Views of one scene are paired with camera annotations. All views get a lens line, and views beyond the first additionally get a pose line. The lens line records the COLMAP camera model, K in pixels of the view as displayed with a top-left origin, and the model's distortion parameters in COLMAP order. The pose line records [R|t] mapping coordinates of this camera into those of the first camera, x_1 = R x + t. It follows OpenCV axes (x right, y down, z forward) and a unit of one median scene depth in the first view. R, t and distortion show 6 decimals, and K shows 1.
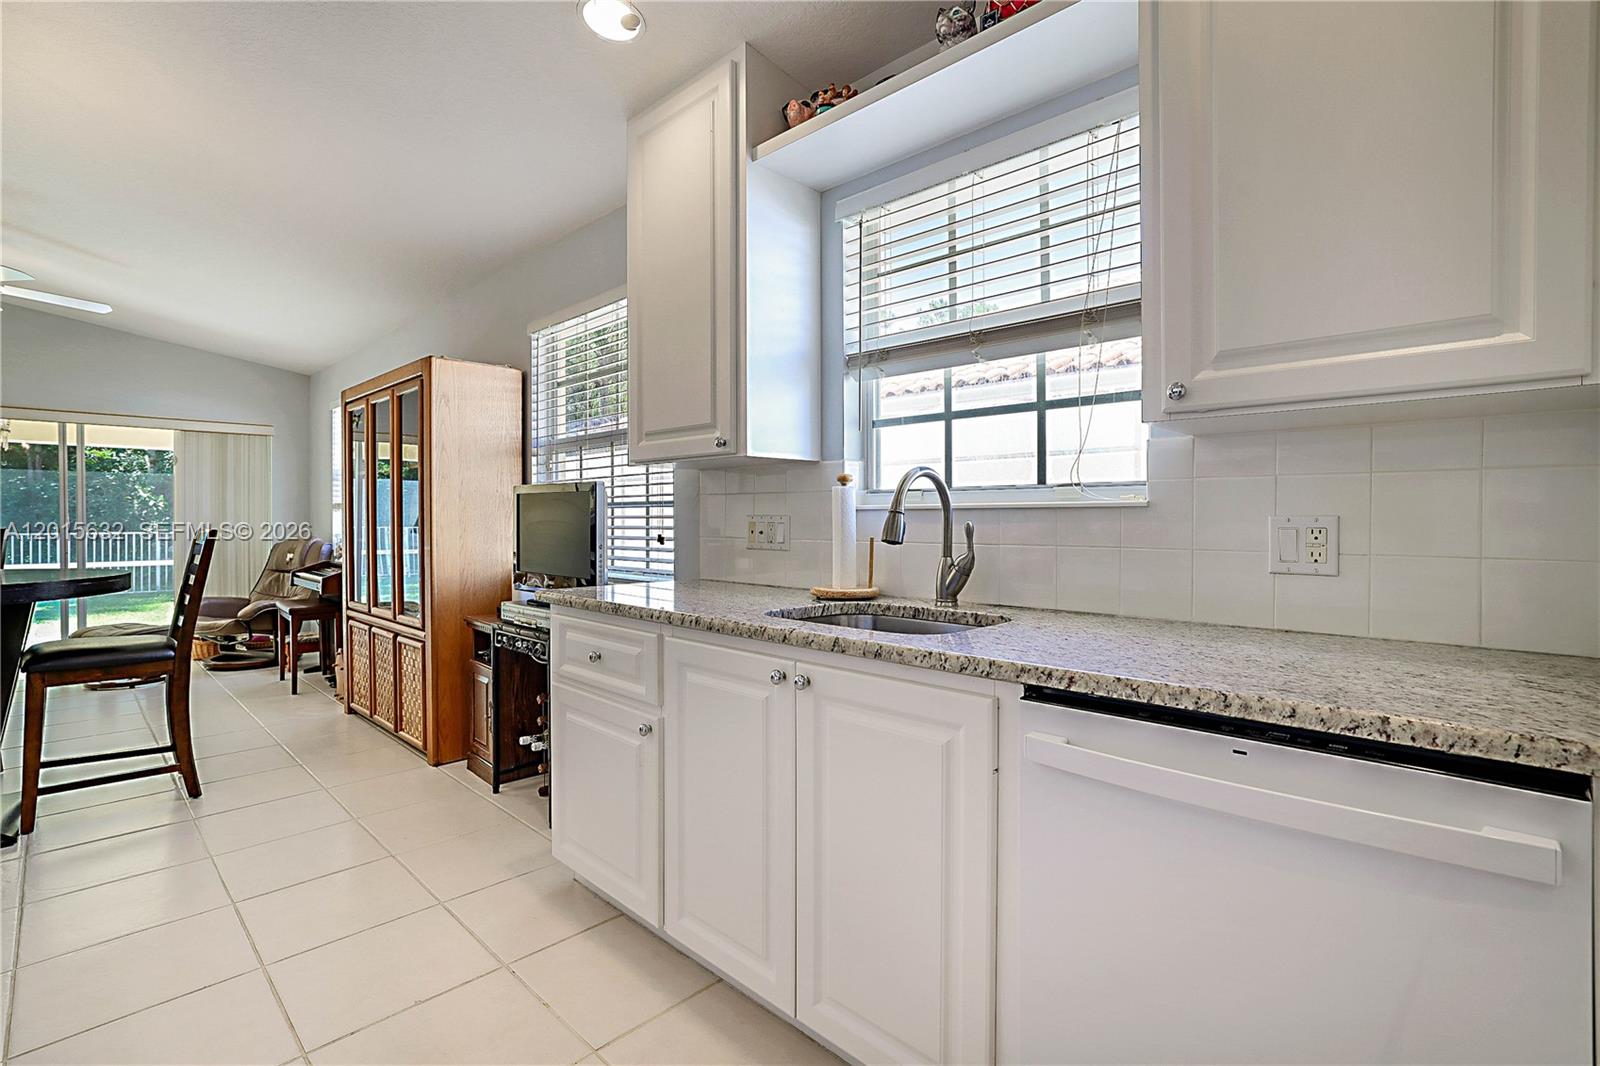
lens RADIAL K [[751.7, 0, 798.7], [0, 751.7, 523.3], [0, 0, 1]] dist [-0.043666, 0.022976]
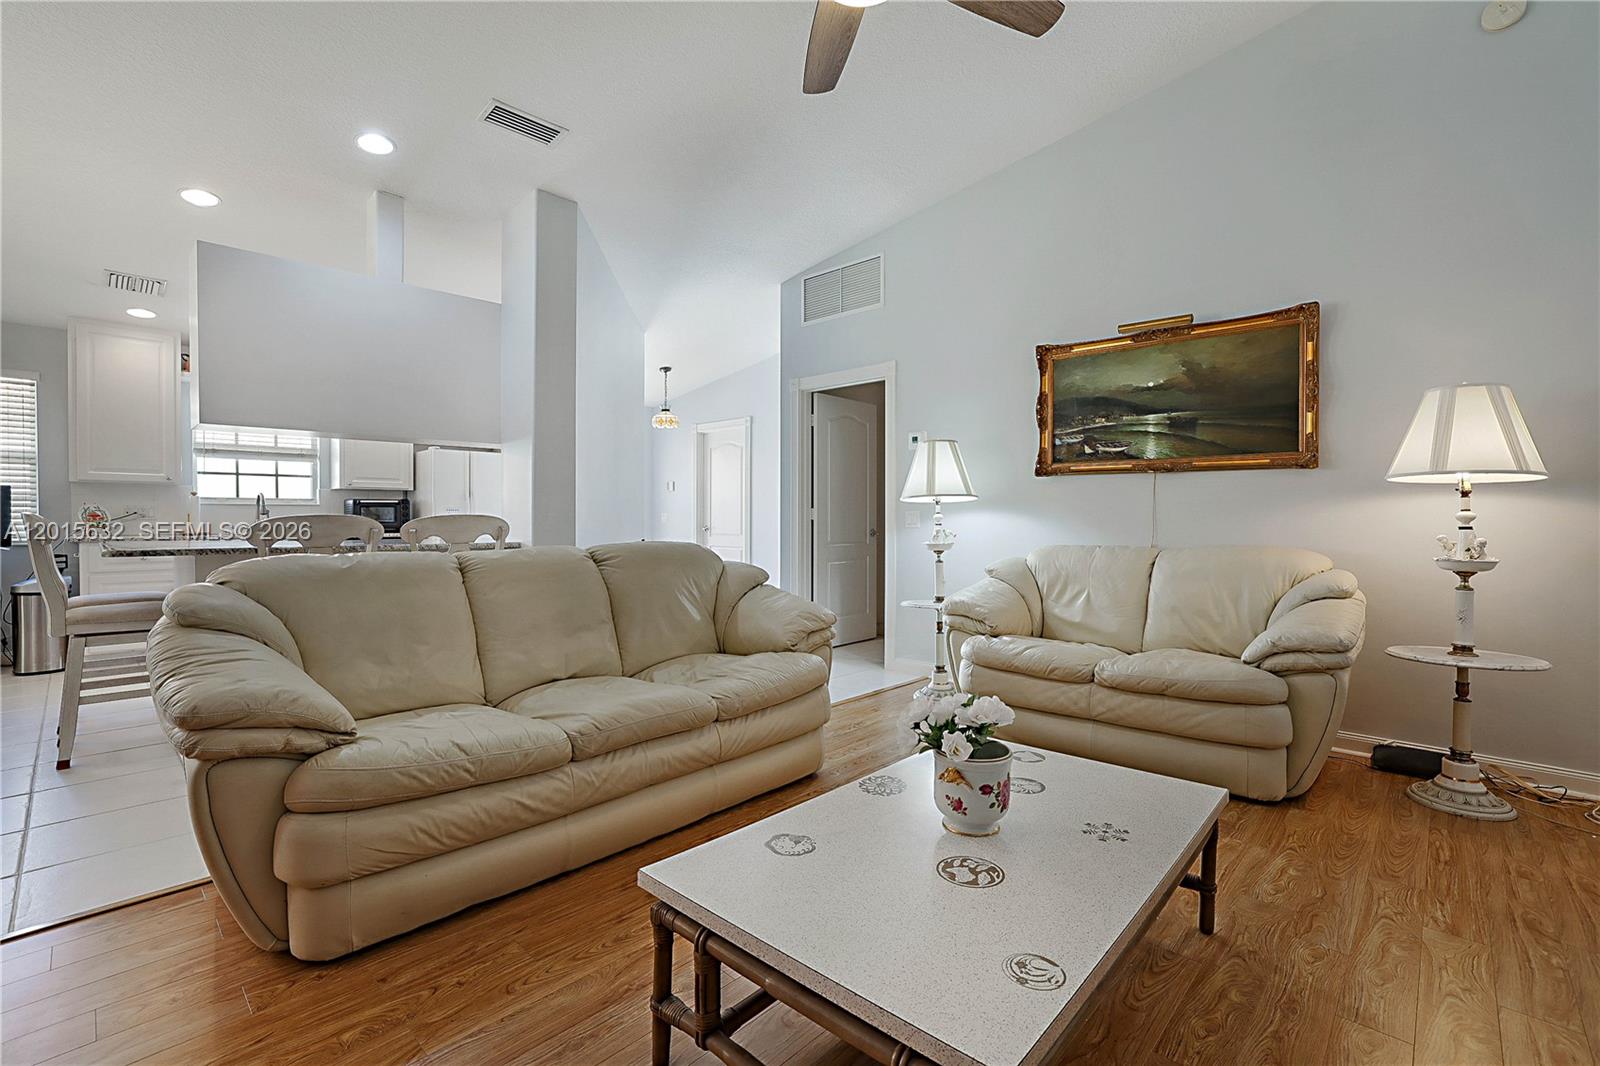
lens RADIAL K [[688.7, 0, 807.2], [0, 688.7, 522.9], [0, 0, 1]] dist [-0.033093, 0.011388]
pose [[-0.025271, -0.011616, 0.999613, -2.275014], [0.006604, 0.999909, 0.011787, 0.034835], [-0.999659, 0.006899, -0.025192, -1.092029]]
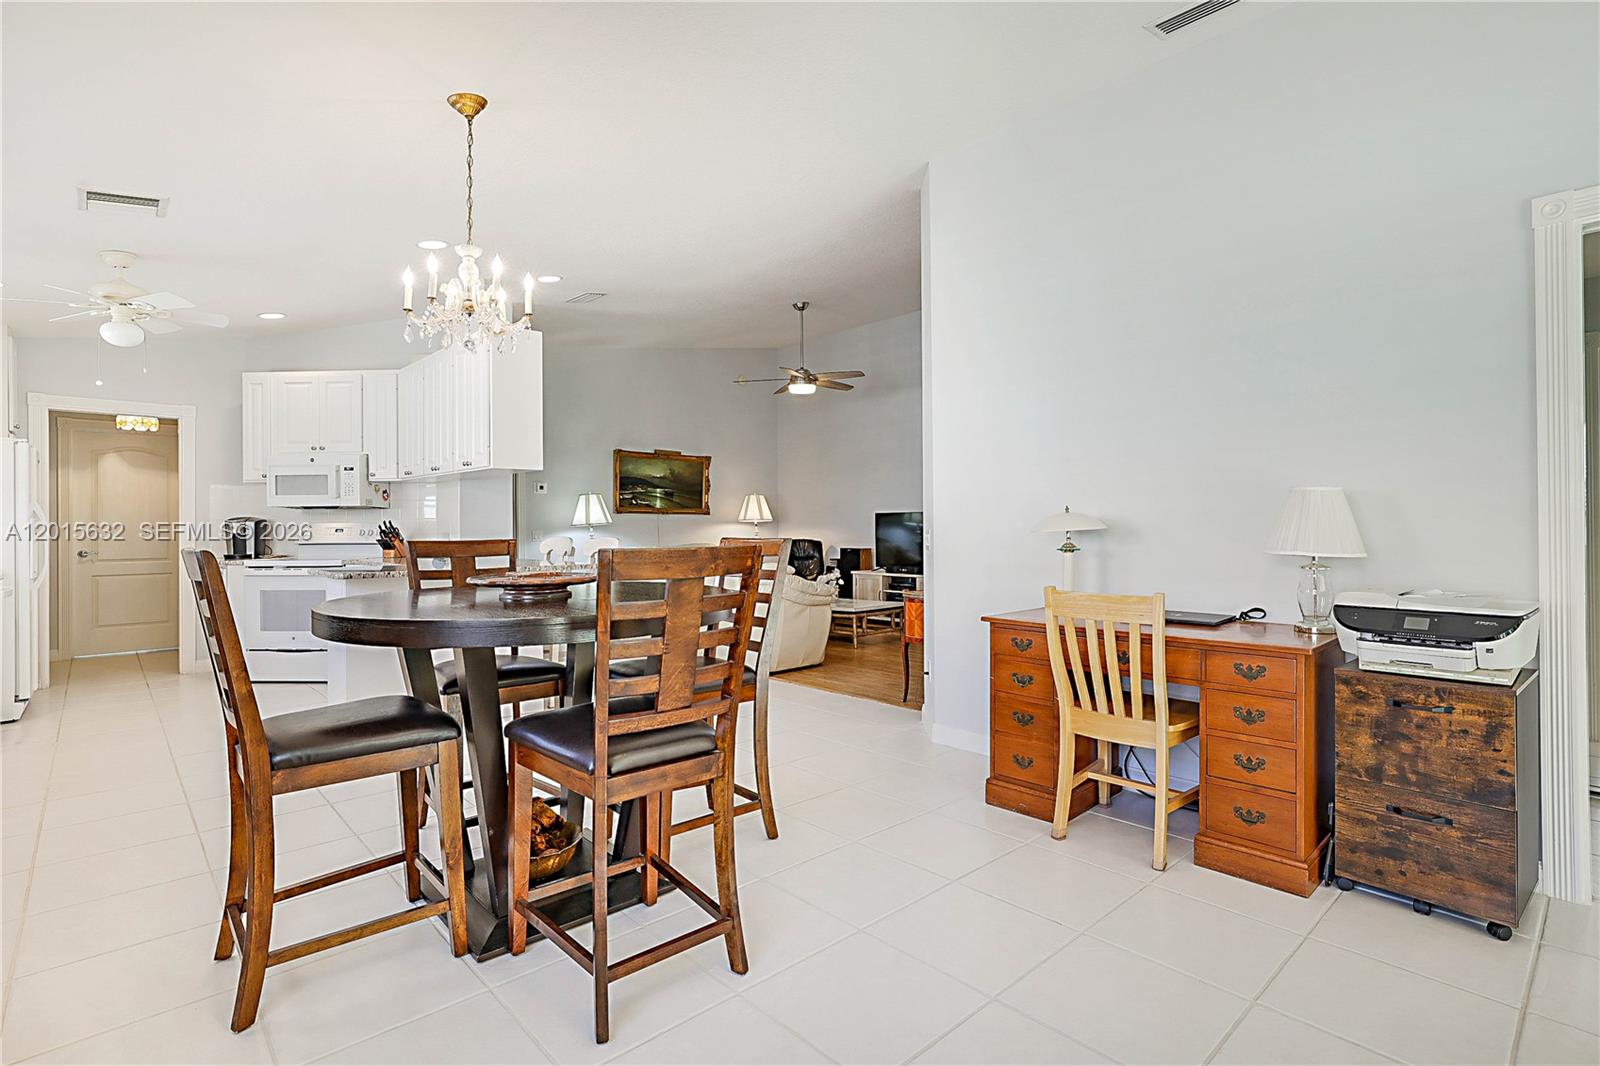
lens RADIAL K [[751.7, 0, 798.7], [0, 751.7, 523.3], [0, 0, 1]] dist [-0.043666, 0.022976]
pose [[-0.999112, 0.005890, 0.041717, -1.650910], [0.006049, 0.999975, 0.003683, -0.016466], [-0.041694, 0.003932, -0.999123, 1.966365]]
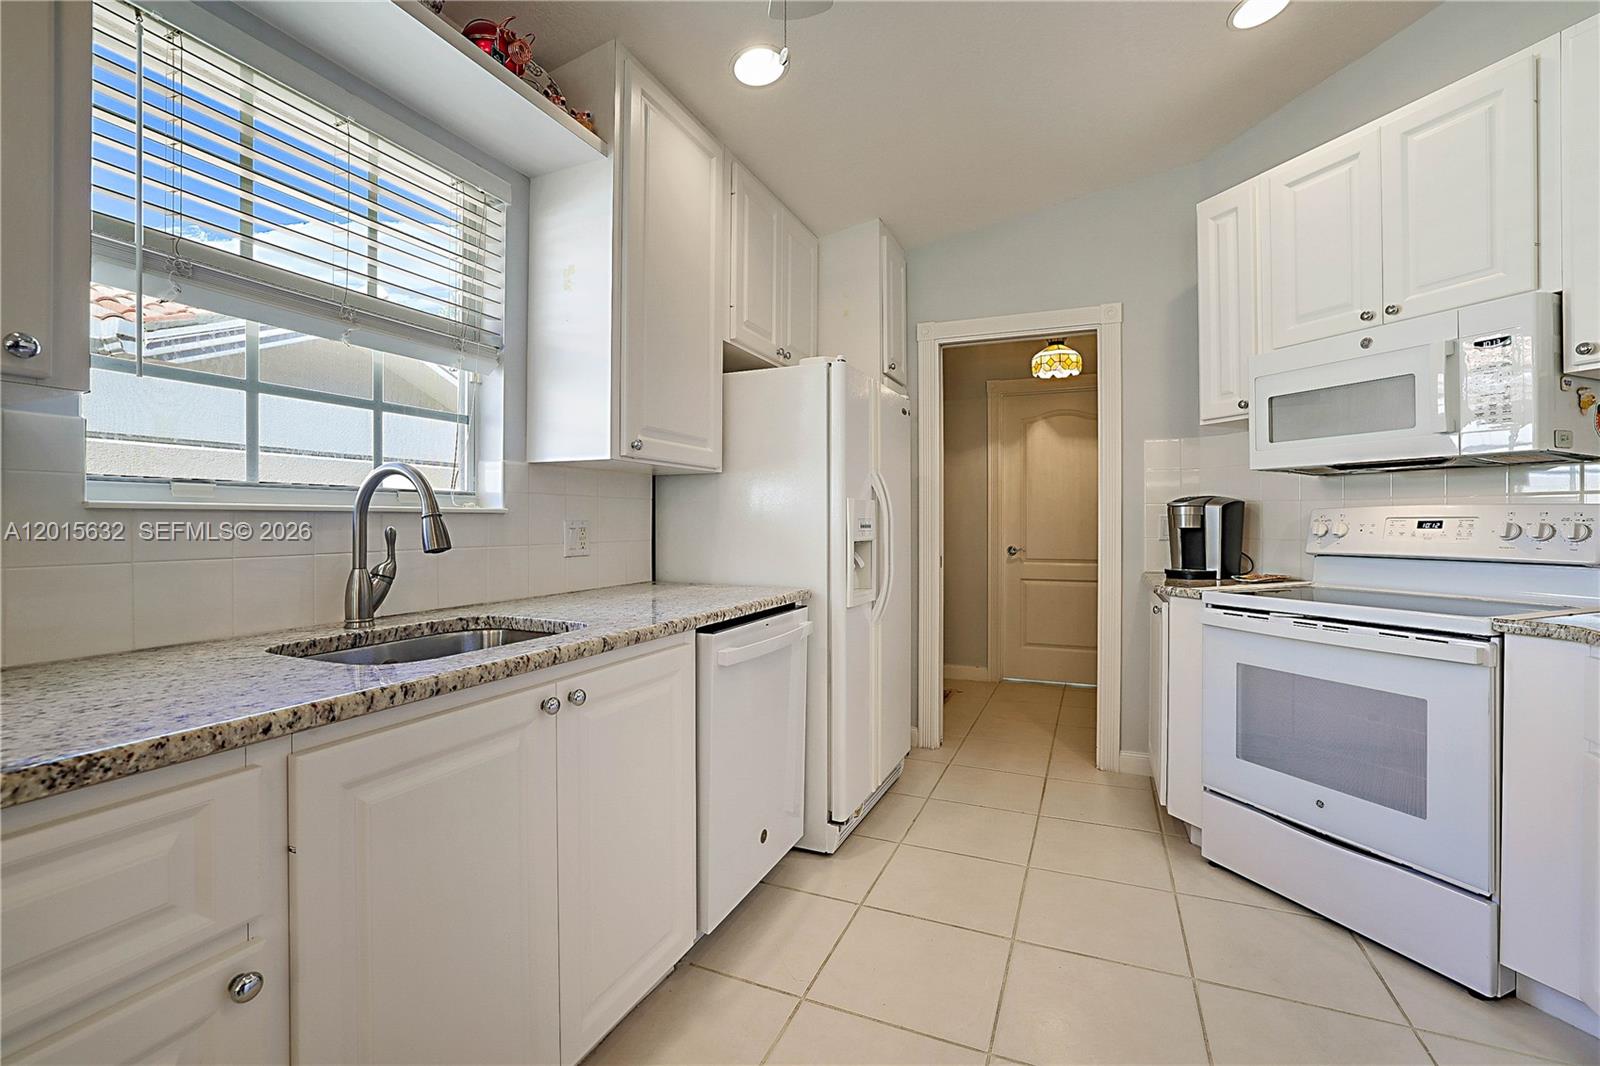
lens RADIAL K [[688.7, 0, 807.2], [0, 688.7, 522.9], [0, 0, 1]] dist [-0.033093, 0.011388]
pose [[-0.360174, -0.002904, 0.932881, -0.543163], [0.006725, 0.999961, 0.005710, -0.005594], [-0.932861, 0.008330, -0.360140, 0.628278]]
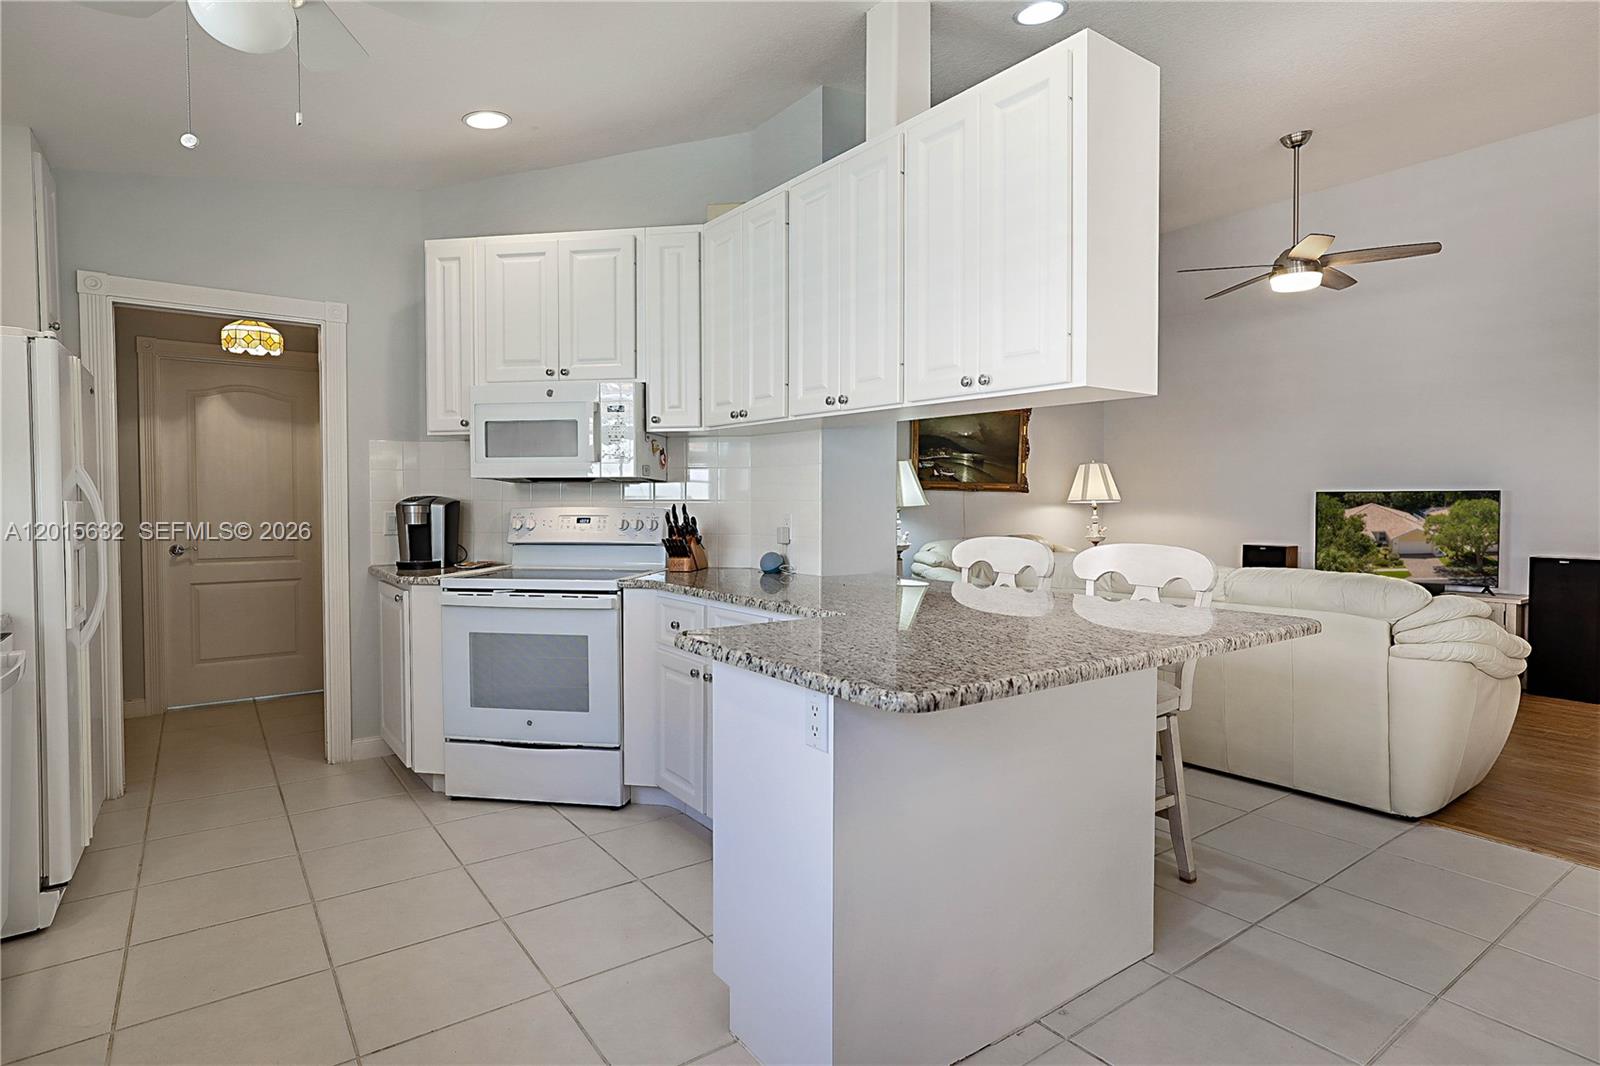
lens RADIAL K [[832.7, 0, 813.4], [0, 832.7, 523.8], [0, 0, 1]] dist [-0.052877, 0.040059]
pose [[-0.987557, -0.005303, 0.157173, -0.692594], [0.000086, 0.999413, 0.034265, -0.040134], [-0.157262, 0.033852, -0.986976, 1.037959]]
